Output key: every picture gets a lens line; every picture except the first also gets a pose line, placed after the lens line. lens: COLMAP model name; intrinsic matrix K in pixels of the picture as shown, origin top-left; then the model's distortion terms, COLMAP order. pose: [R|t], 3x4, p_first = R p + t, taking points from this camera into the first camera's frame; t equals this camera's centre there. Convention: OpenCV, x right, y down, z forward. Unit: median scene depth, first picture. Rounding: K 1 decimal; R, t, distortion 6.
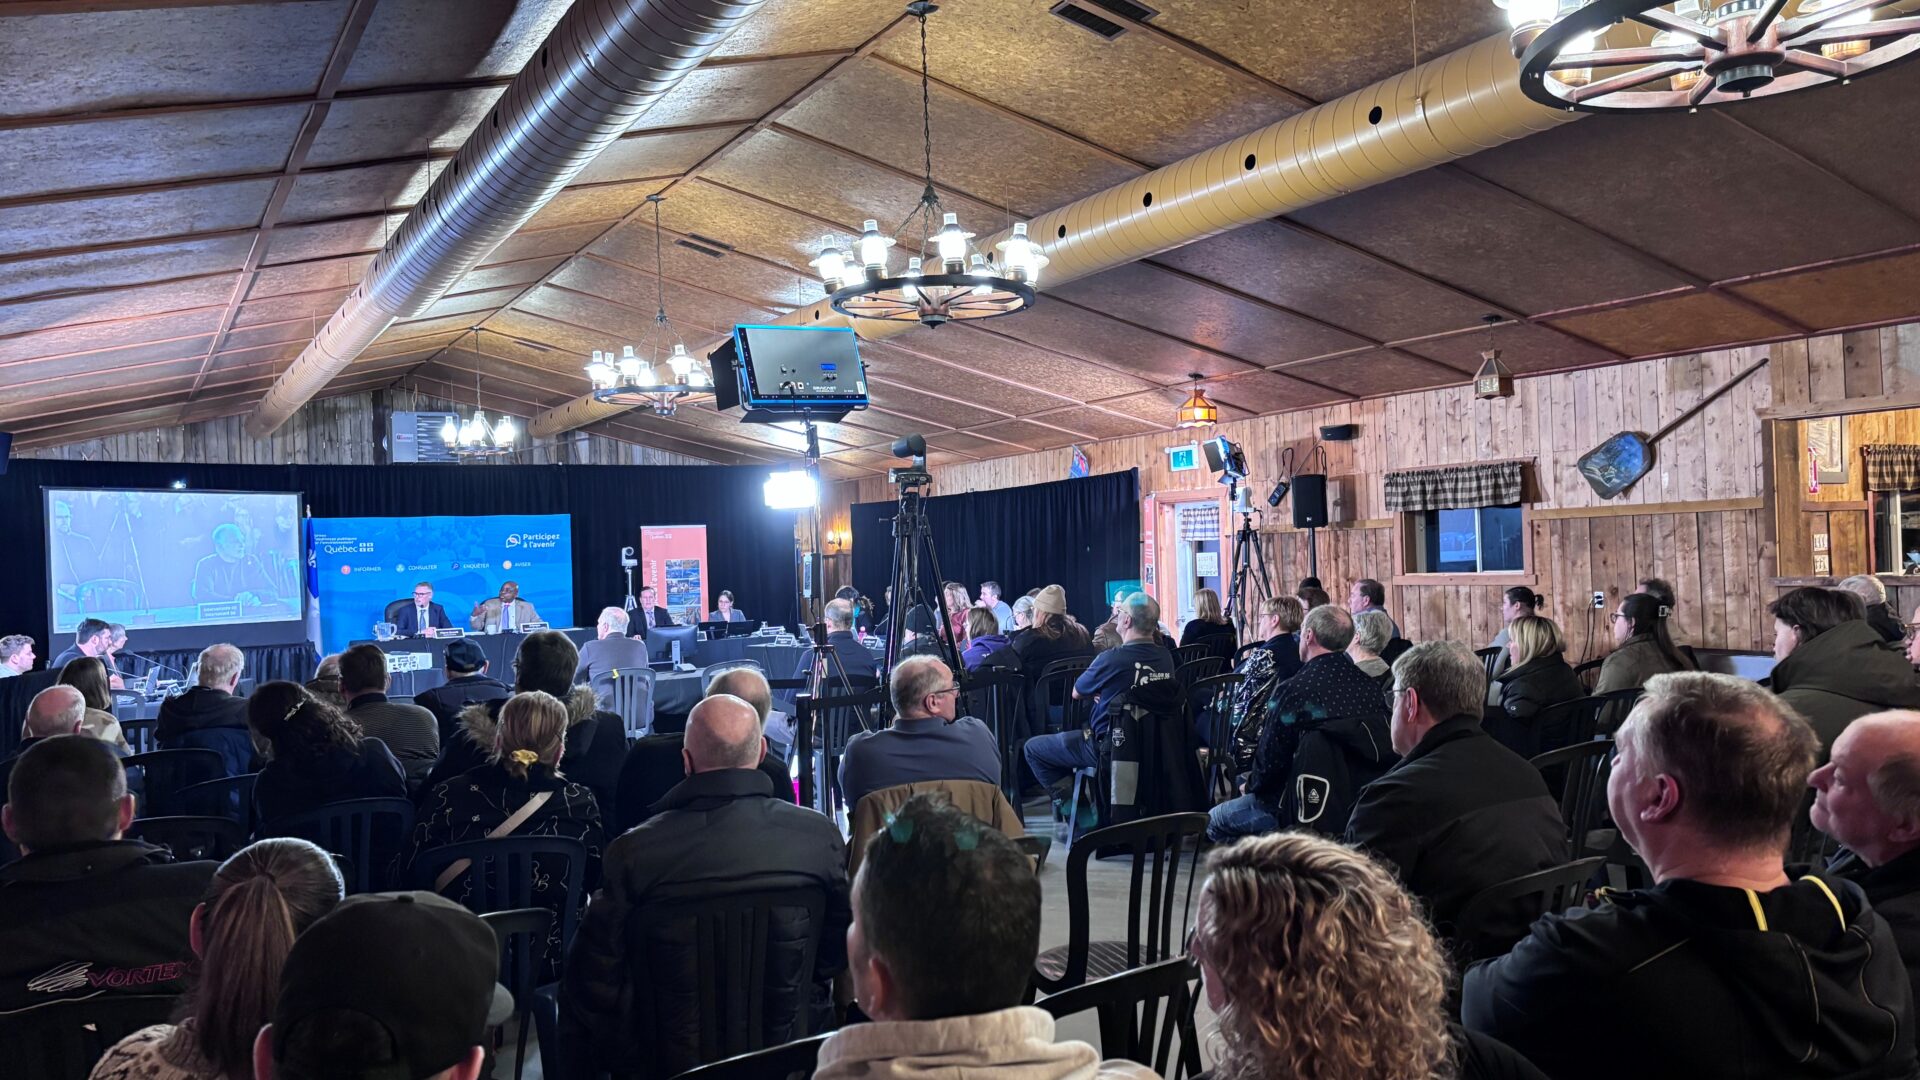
lens RADIAL K [[1425.9, 0, 960.0], [0, 1425.9, 540.0], [0, 0, 1]] dist [0.001936, 0.001070]
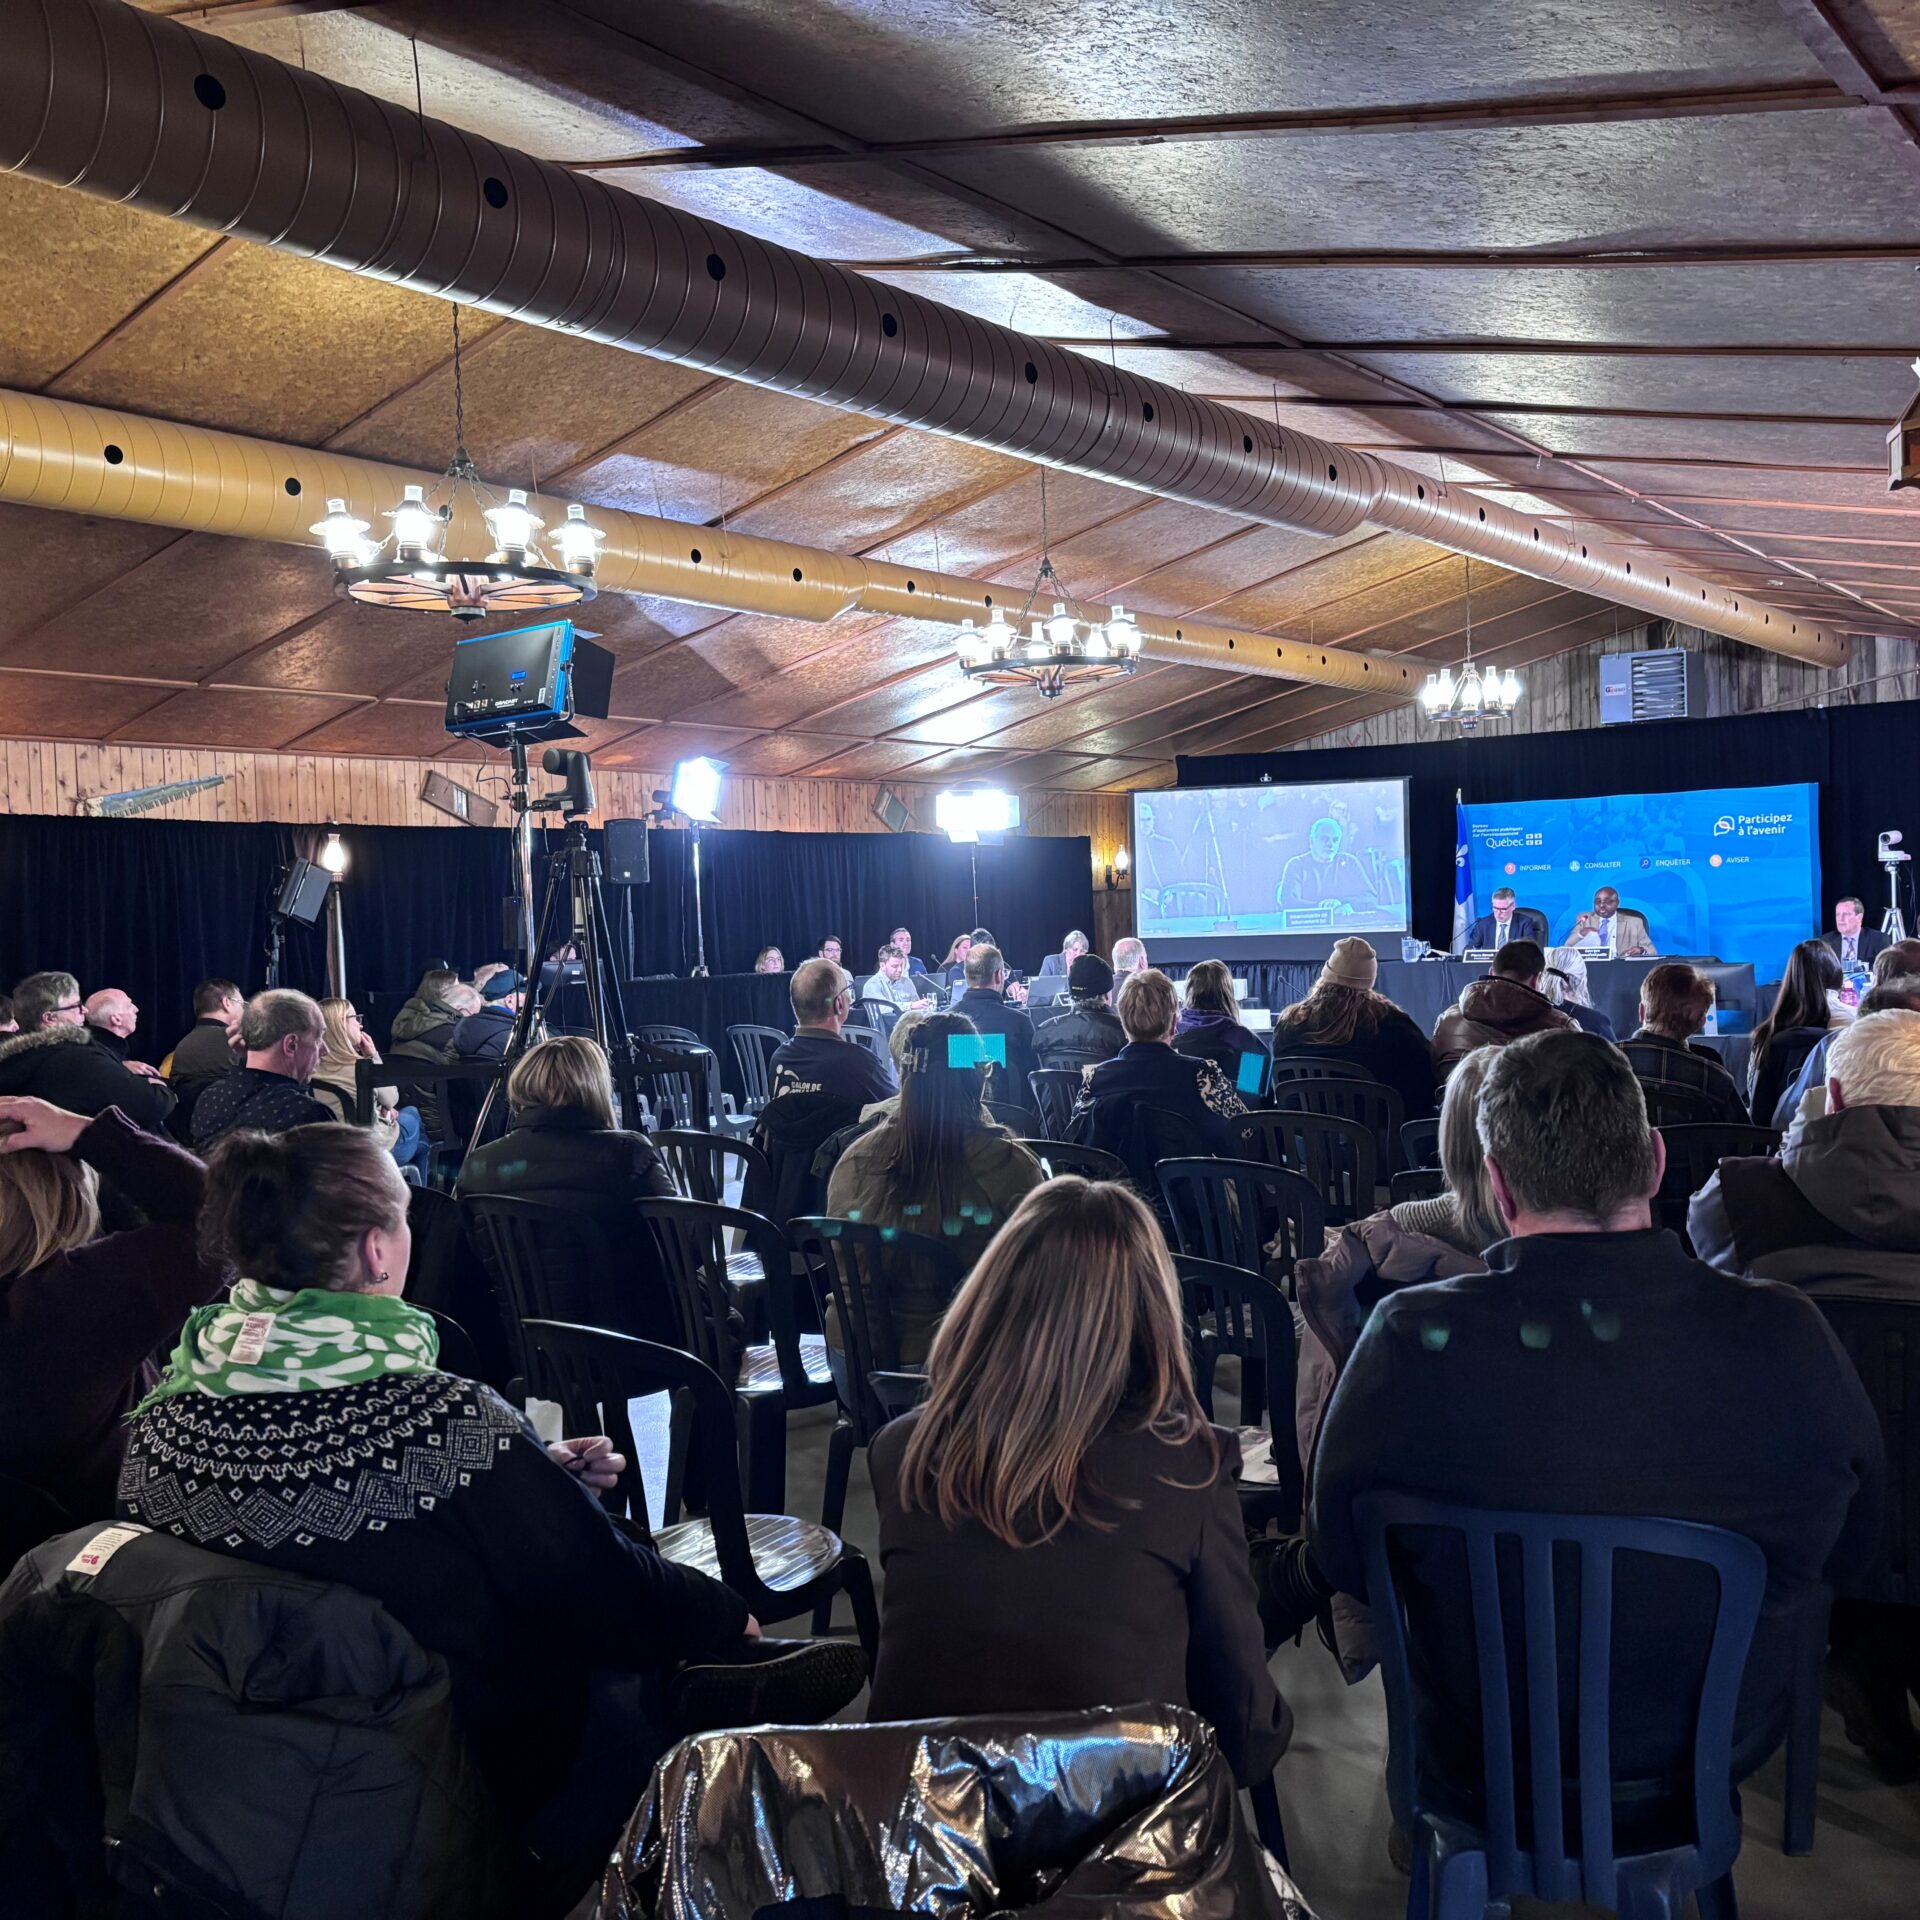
lens RADIAL K [[1872.9, 0, 960.0], [0, 1872.9, 960.0], [0, 0, 1]] dist [0.007020, -0.000059]
pose [[0.349644, 0.050234, -0.935535, 0.417353], [0.033113, 0.997275, 0.065925, -0.006835], [0.936297, -0.054029, 0.347028, 0.339416]]
